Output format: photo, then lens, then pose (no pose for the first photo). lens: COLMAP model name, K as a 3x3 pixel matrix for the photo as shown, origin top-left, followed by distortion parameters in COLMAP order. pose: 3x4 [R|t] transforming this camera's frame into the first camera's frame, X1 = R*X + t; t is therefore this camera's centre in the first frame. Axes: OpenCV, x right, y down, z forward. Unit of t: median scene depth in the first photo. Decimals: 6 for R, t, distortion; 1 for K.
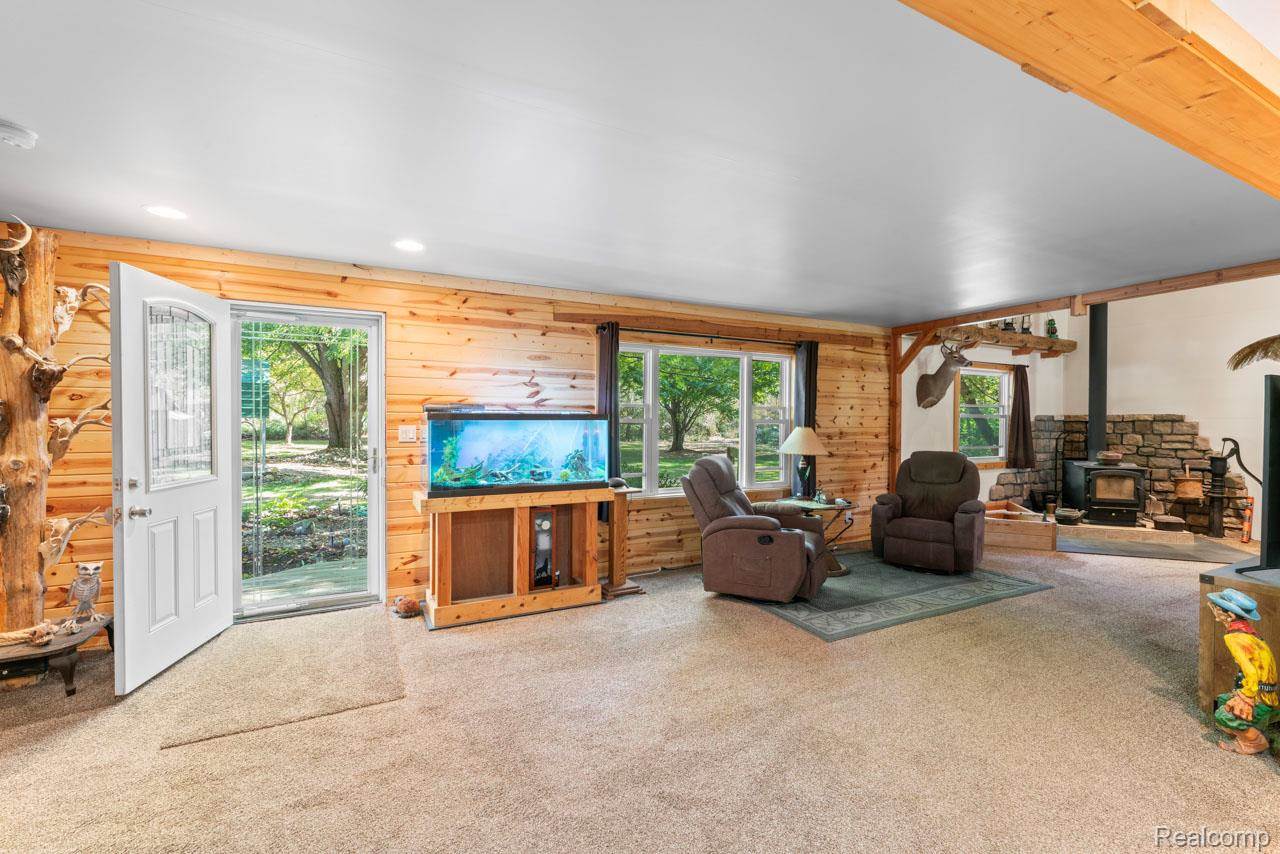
lens RADIAL K [[558.6, 0, 638.6], [0, 558.6, 432.0], [0, 0, 1]] dist [0.000864, 0.000353]
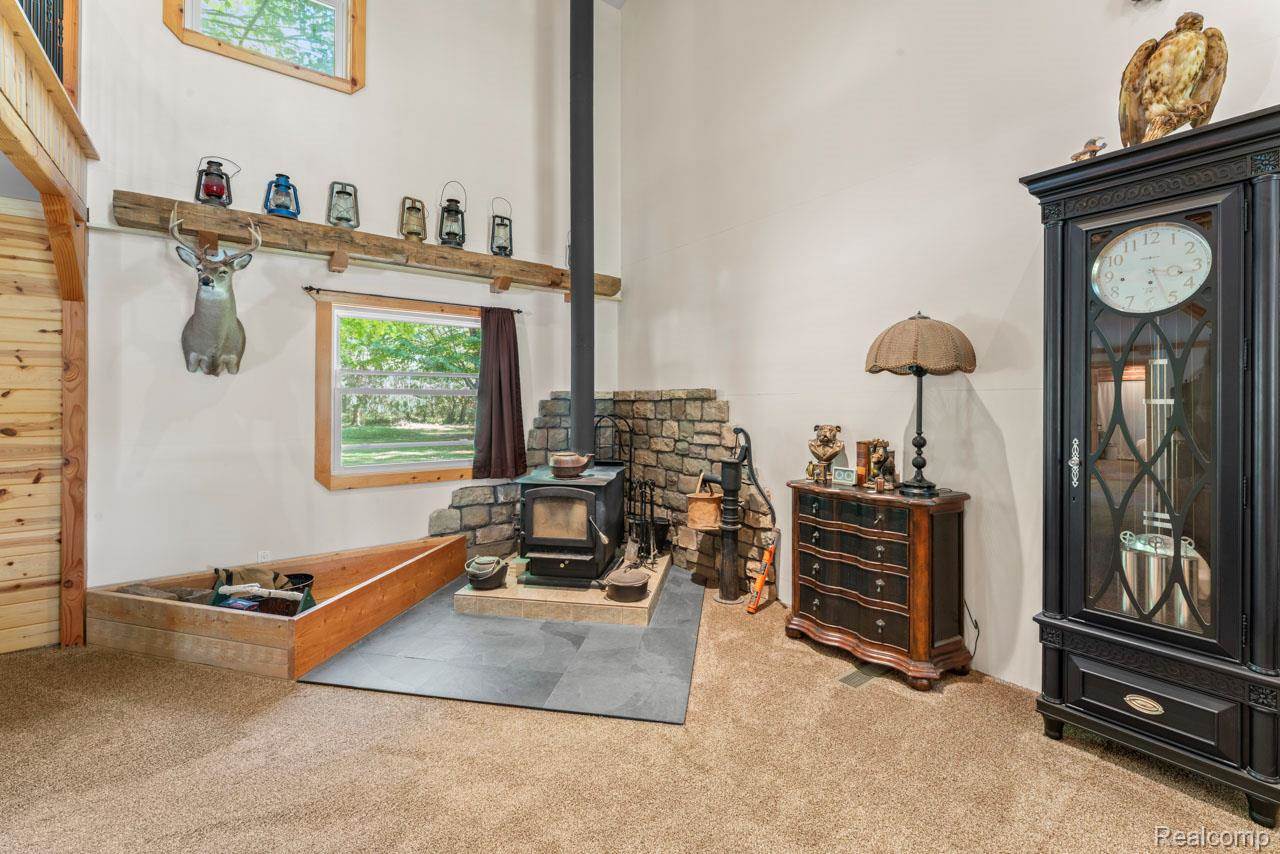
lens RADIAL K [[558.6, 0, 647.1], [0, 558.6, 403.4], [0, 0, 1]] dist [0.000864, 0.000353]
pose [[0.986461, -0.003564, 0.163958, 0.796827], [0.005574, 0.999915, -0.011801, -0.008221], [-0.163902, 0.012555, 0.986397, 0.406203]]
